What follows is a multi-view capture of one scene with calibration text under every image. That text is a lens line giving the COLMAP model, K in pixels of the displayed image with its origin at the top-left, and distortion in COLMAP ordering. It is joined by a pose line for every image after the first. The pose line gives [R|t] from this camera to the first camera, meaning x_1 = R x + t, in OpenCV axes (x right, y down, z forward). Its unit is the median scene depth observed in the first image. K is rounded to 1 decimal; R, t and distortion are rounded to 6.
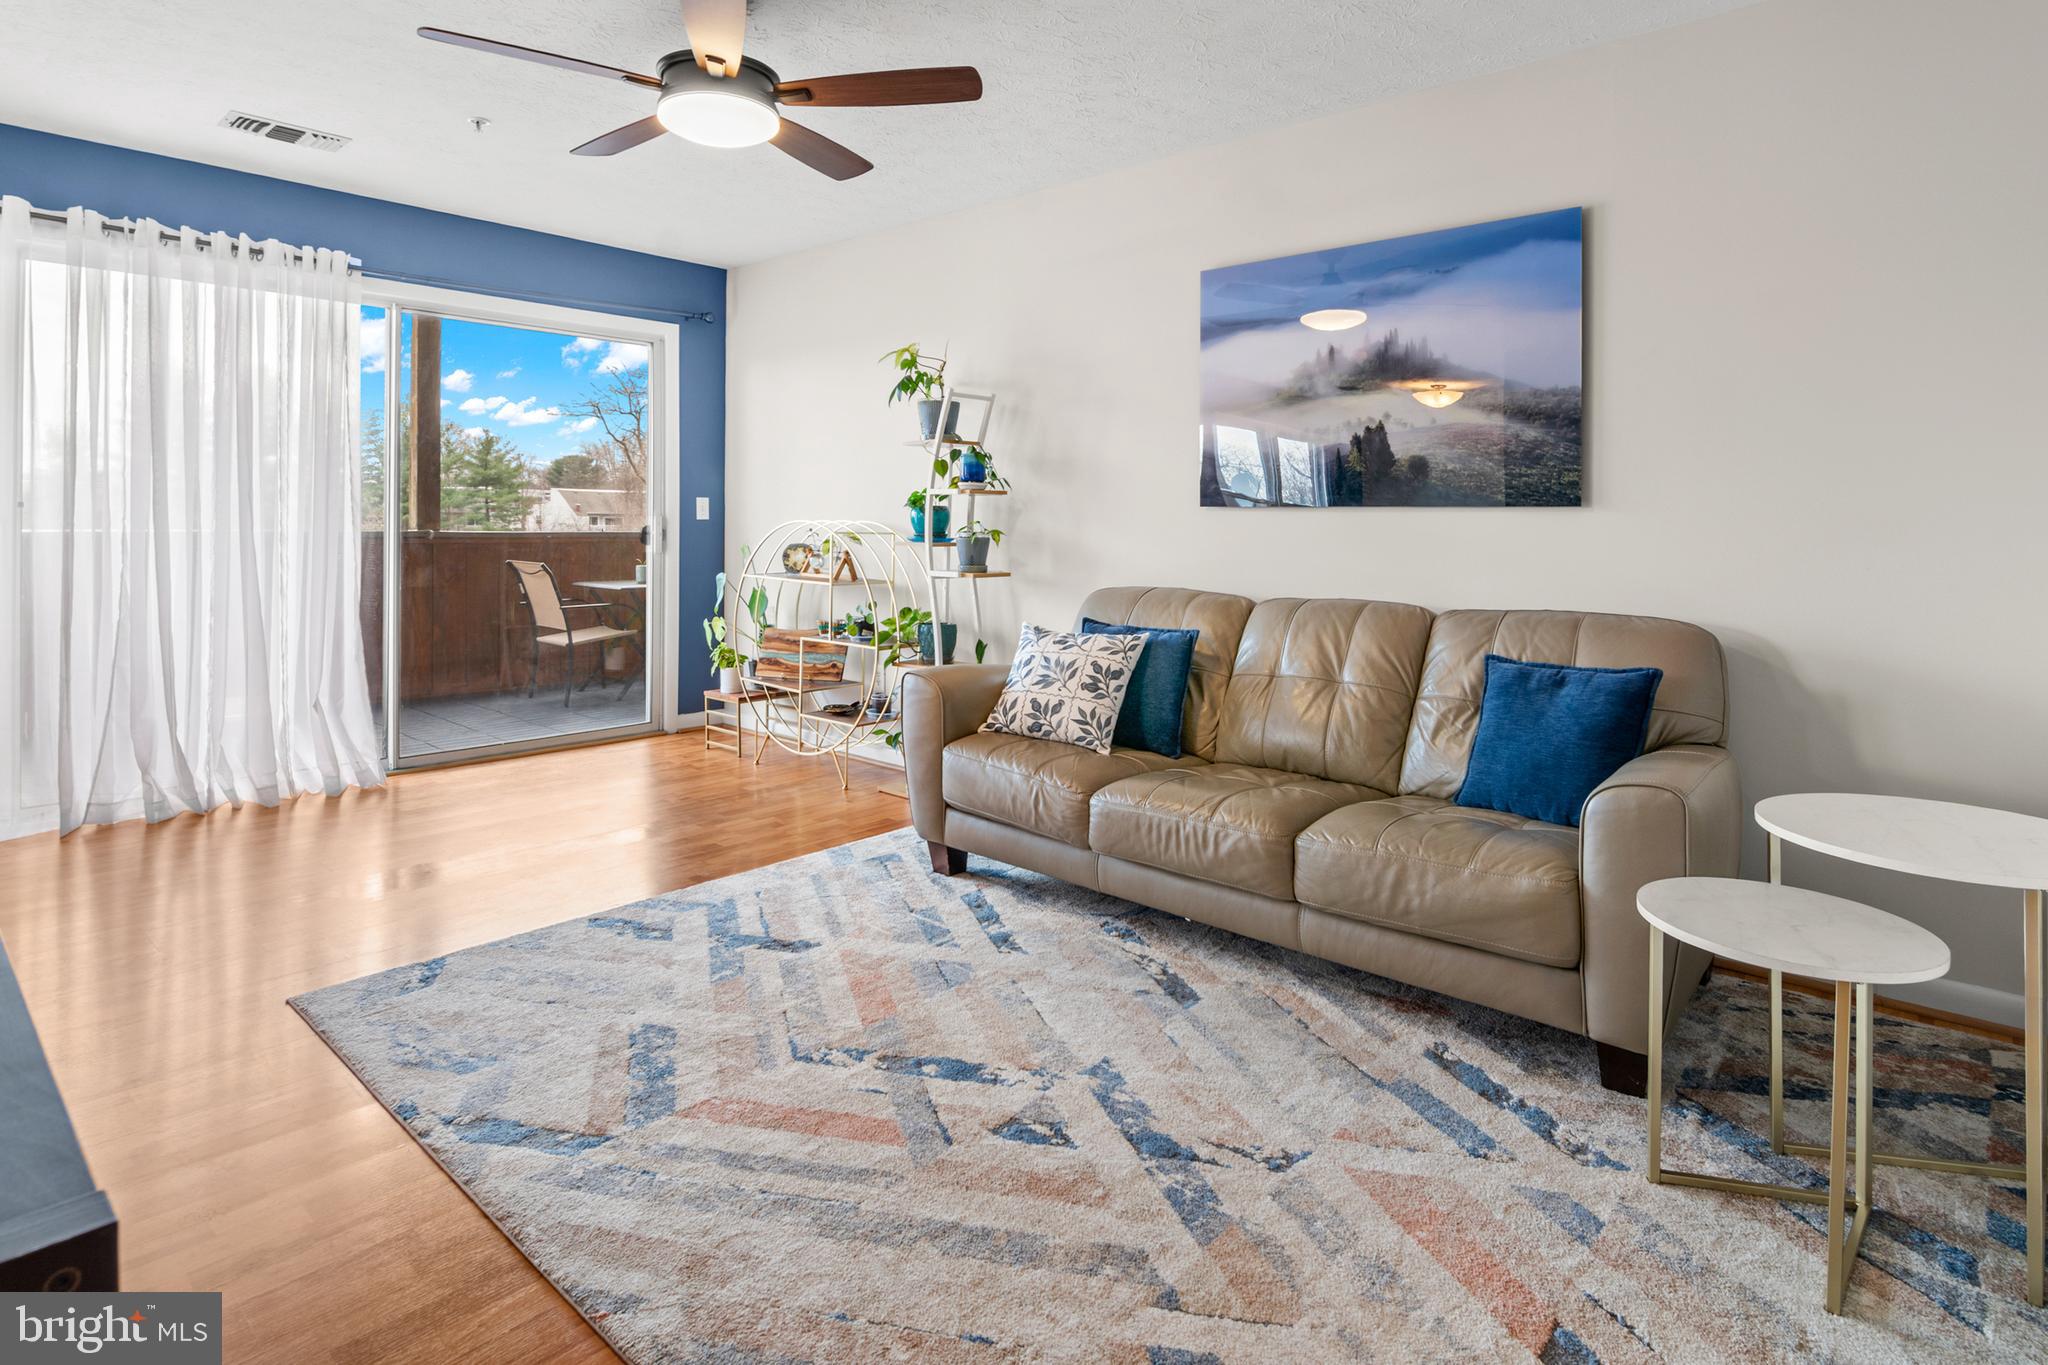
lens RADIAL K [[1080.5, 0, 1042.4], [0, 1080.5, 517.4], [0, 0, 1]] dist [-0.005546, -0.001215]
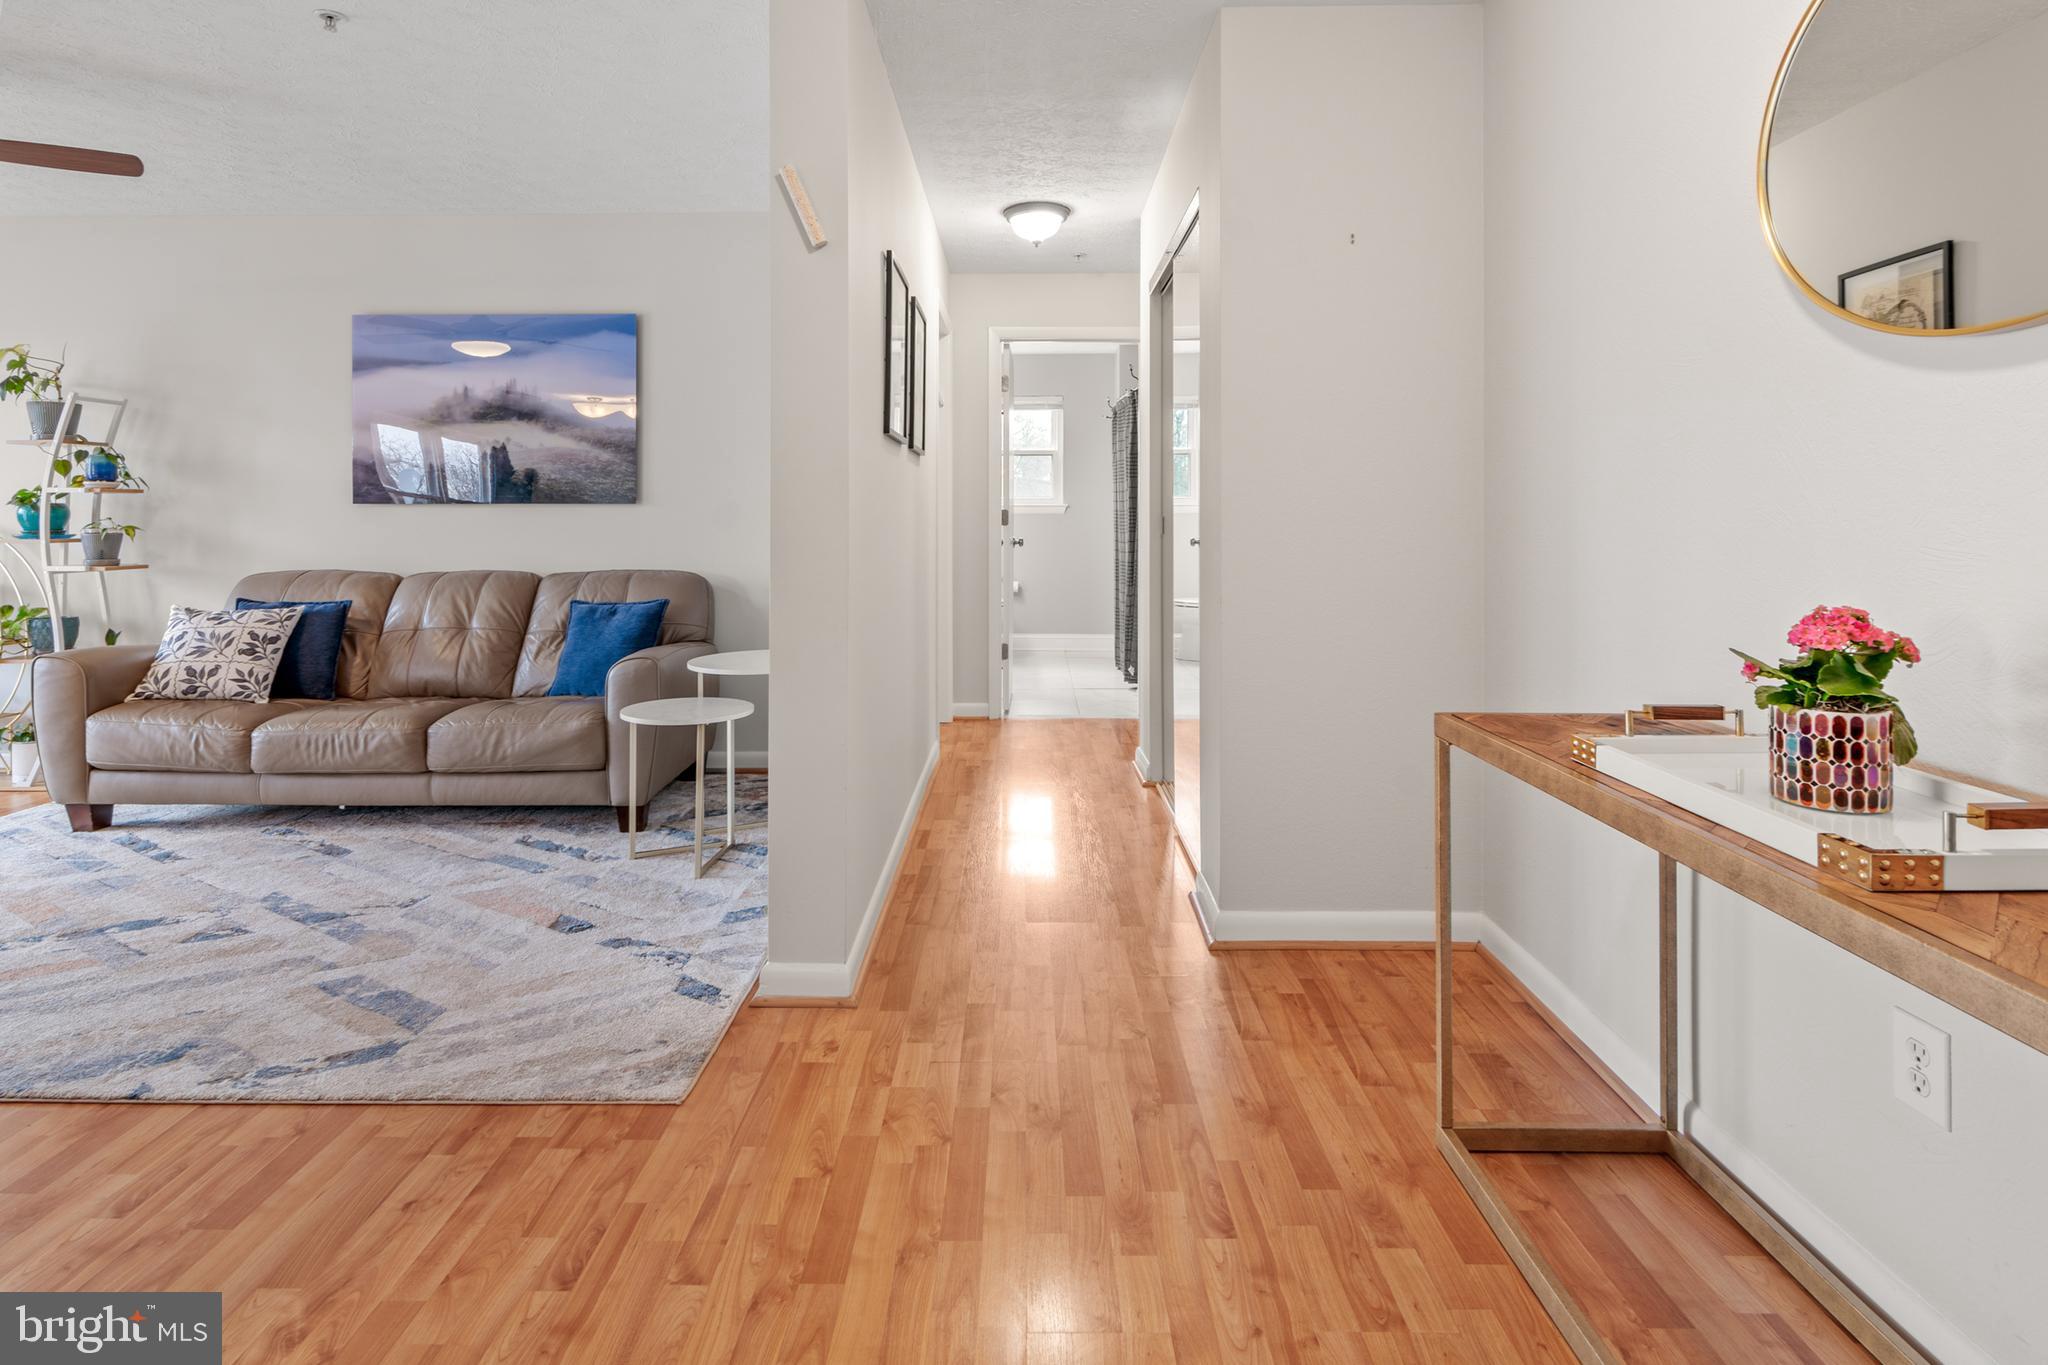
lens RADIAL K [[1025.4, 0, 1022.9], [0, 1025.4, 506.0], [0, 0, 1]] dist [-0.003502, -0.000778]
pose [[0.752866, -0.004532, 0.658158, -0.056356], [0.006762, 0.999977, -0.000849, -0.001574], [-0.658139, 0.005090, 0.752880, -0.453790]]
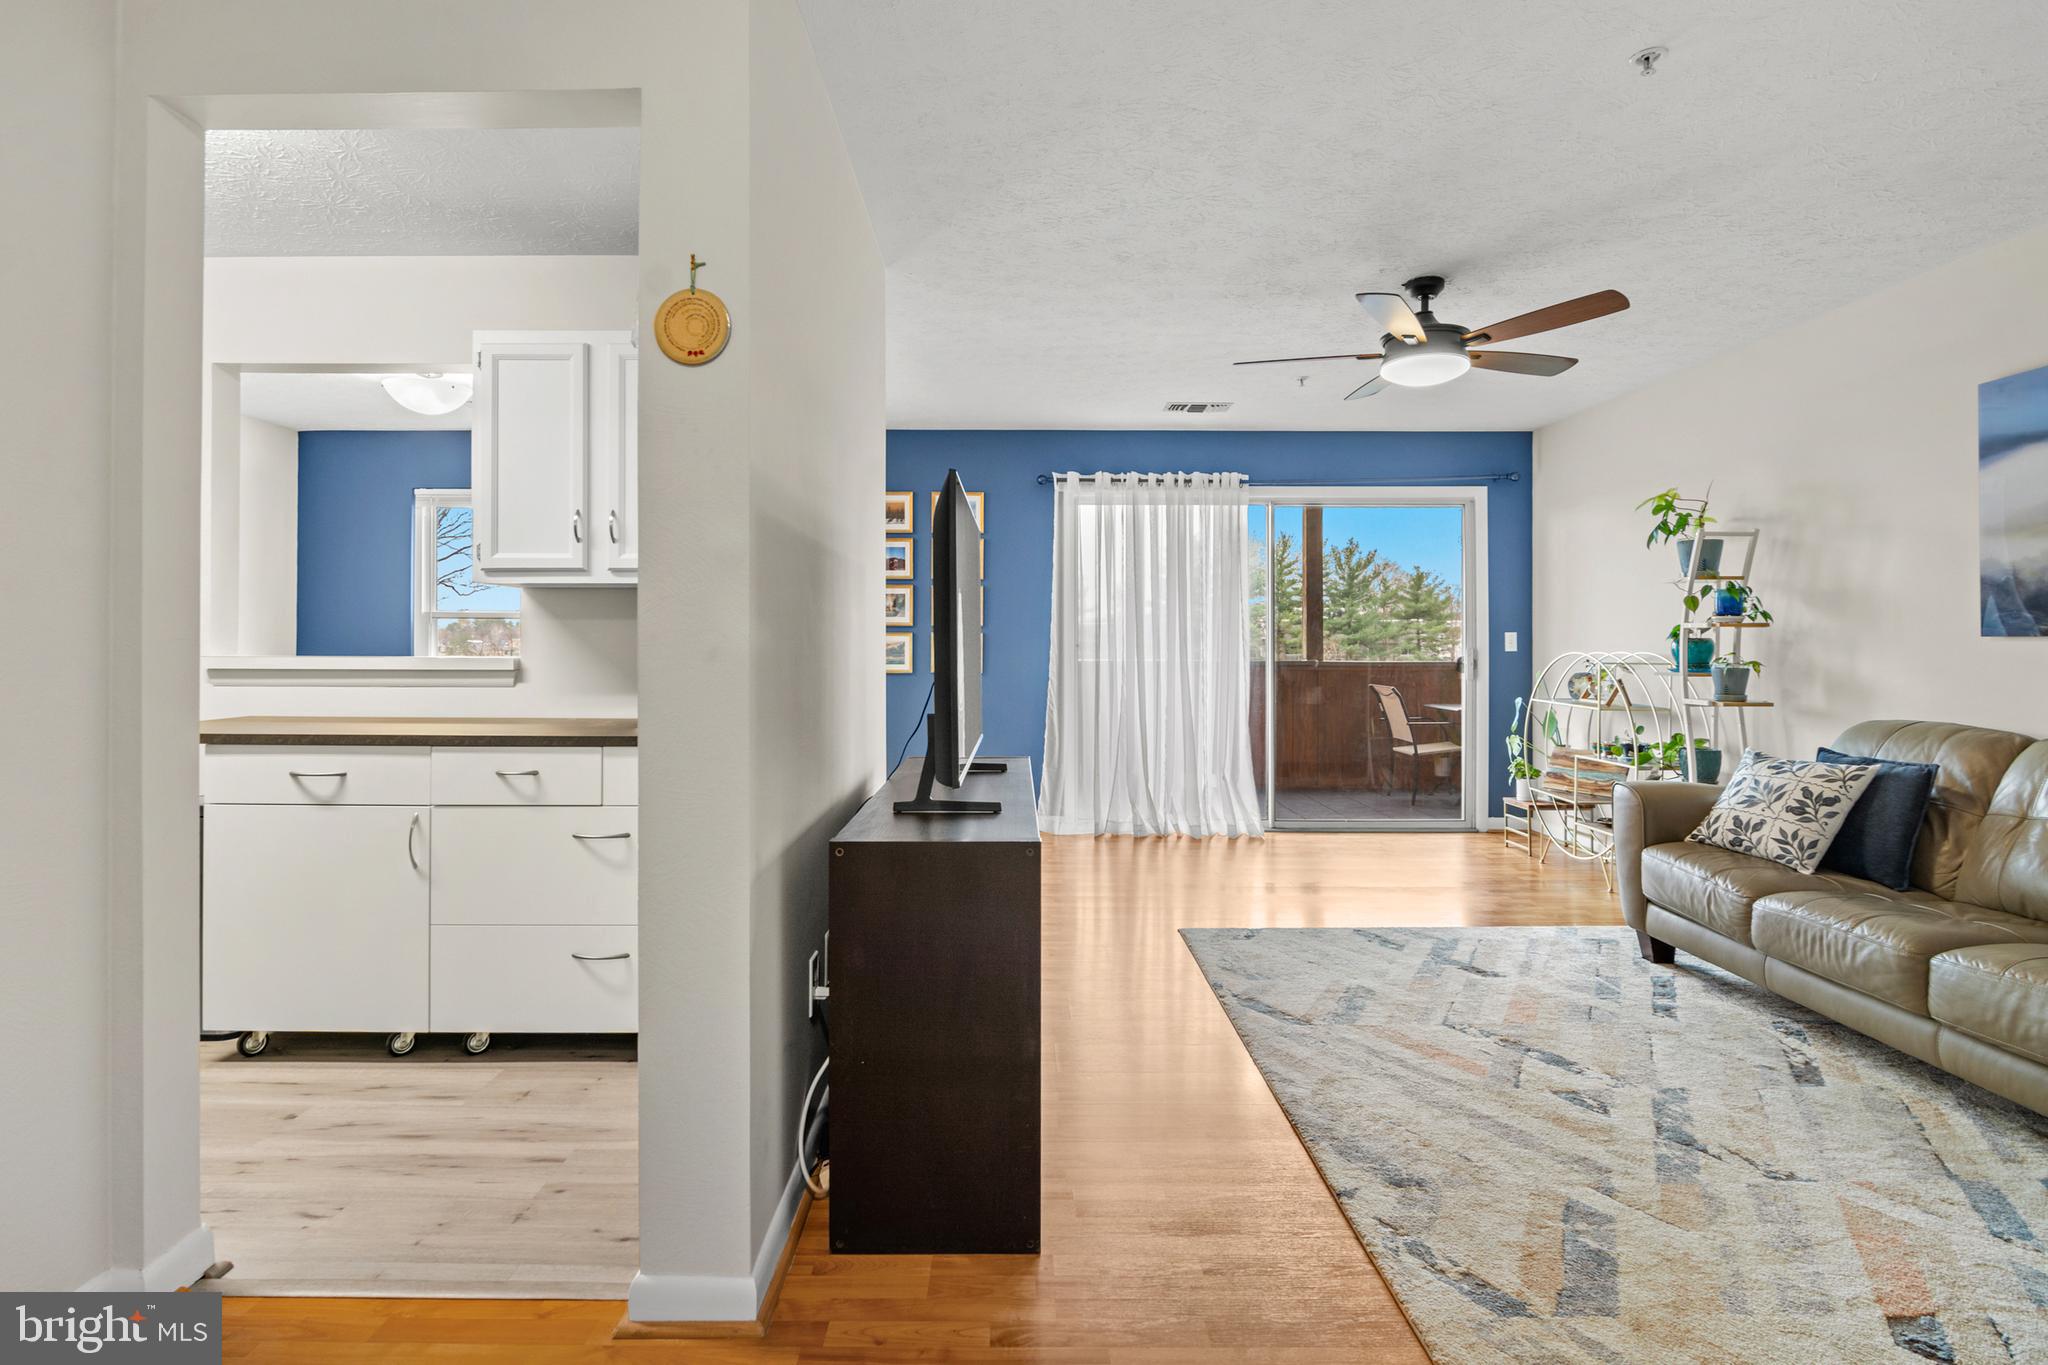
lens RADIAL K [[1065.6, 0, 1022.2], [0, 1065.6, 643.2], [0, 0, 1]] dist [-0.003651, -0.001493]
pose [[0.669449, -0.009420, -0.742798, 0.310654], [0.006657, 0.999956, -0.006682, -0.004649], [0.742828, -0.000471, 0.669482, -0.257947]]
